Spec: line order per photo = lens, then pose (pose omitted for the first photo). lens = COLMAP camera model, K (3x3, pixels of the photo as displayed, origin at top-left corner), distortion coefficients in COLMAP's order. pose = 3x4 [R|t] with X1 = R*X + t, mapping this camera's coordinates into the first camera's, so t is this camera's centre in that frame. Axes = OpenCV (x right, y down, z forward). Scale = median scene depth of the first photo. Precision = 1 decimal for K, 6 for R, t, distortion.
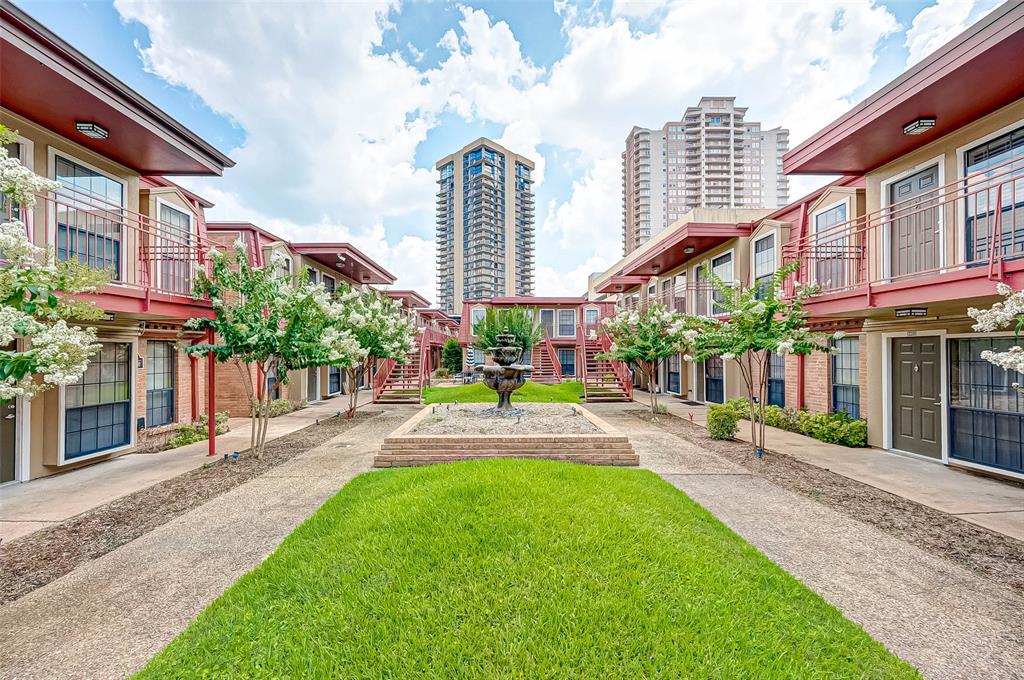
lens RADIAL K [[415.2, 0, 496.0], [0, 415.2, 351.5], [0, 0, 1]] dist [-0.000072, -0.000223]
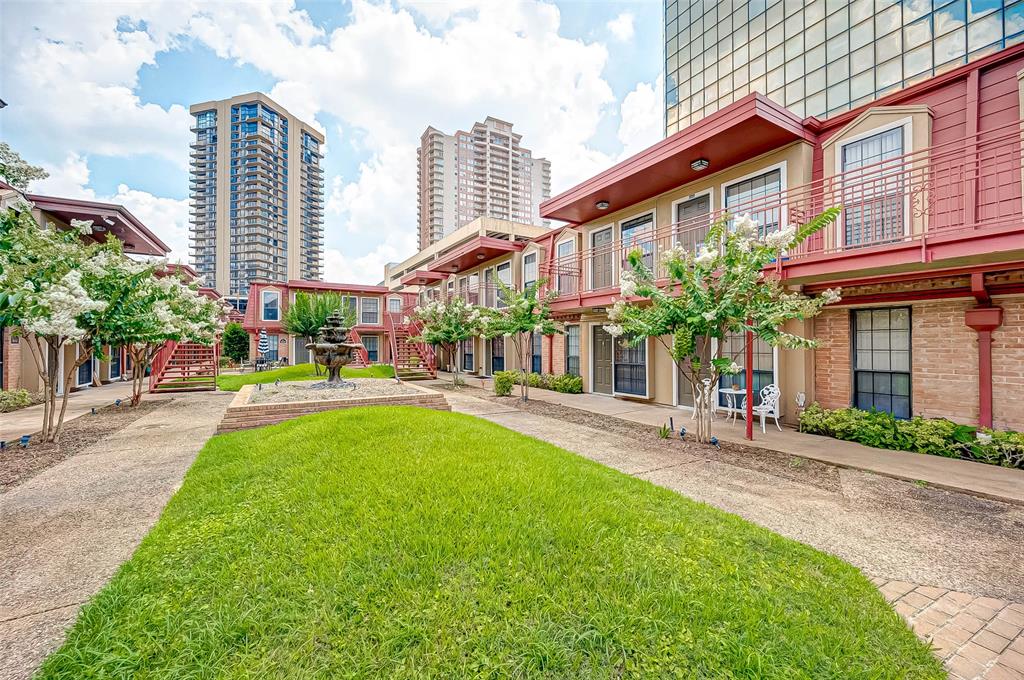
lens RADIAL K [[419.7, 0, 514.3], [0, 419.7, 339.8], [0, 0, 1]] dist [0.000432, -0.000144]
pose [[0.864060, 0.006647, 0.503344, -0.041718], [-0.003509, 0.999968, -0.007182, 0.009054], [-0.503376, 0.004440, 0.864056, -0.073322]]
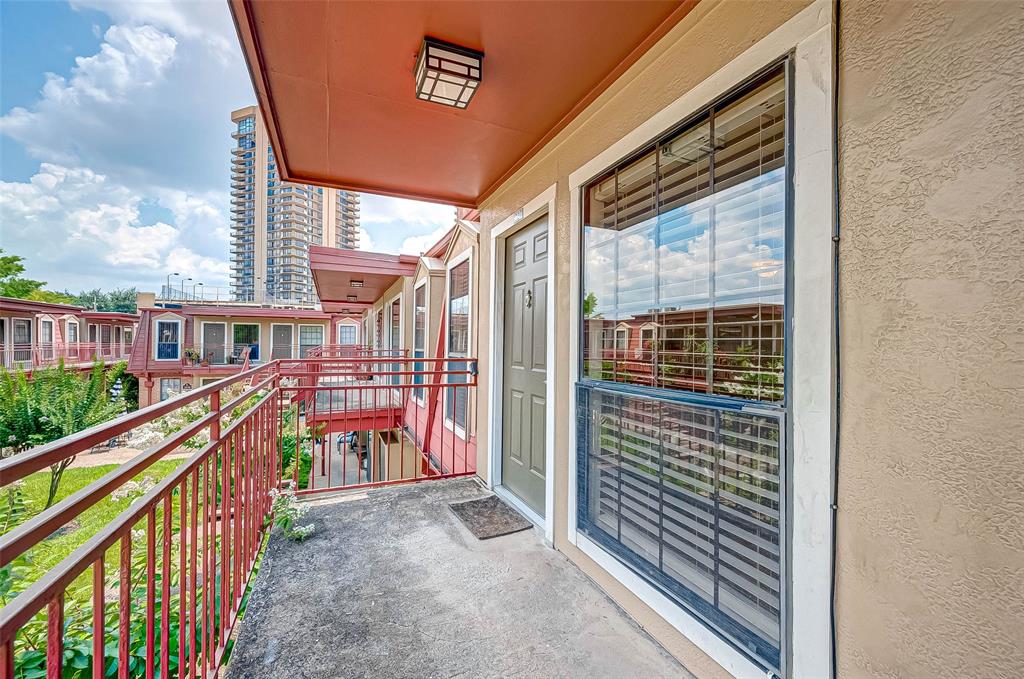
lens RADIAL K [[413.9, 0, 520.2], [0, 413.9, 339.0], [0, 0, 1]] dist [0.000153, -0.000046]
pose [[0.910084, 0.010011, 0.414304, 0.196648], [-0.009525, 0.999949, -0.003239, -0.073583], [-0.414315, -0.000998, 0.910133, 0.148006]]
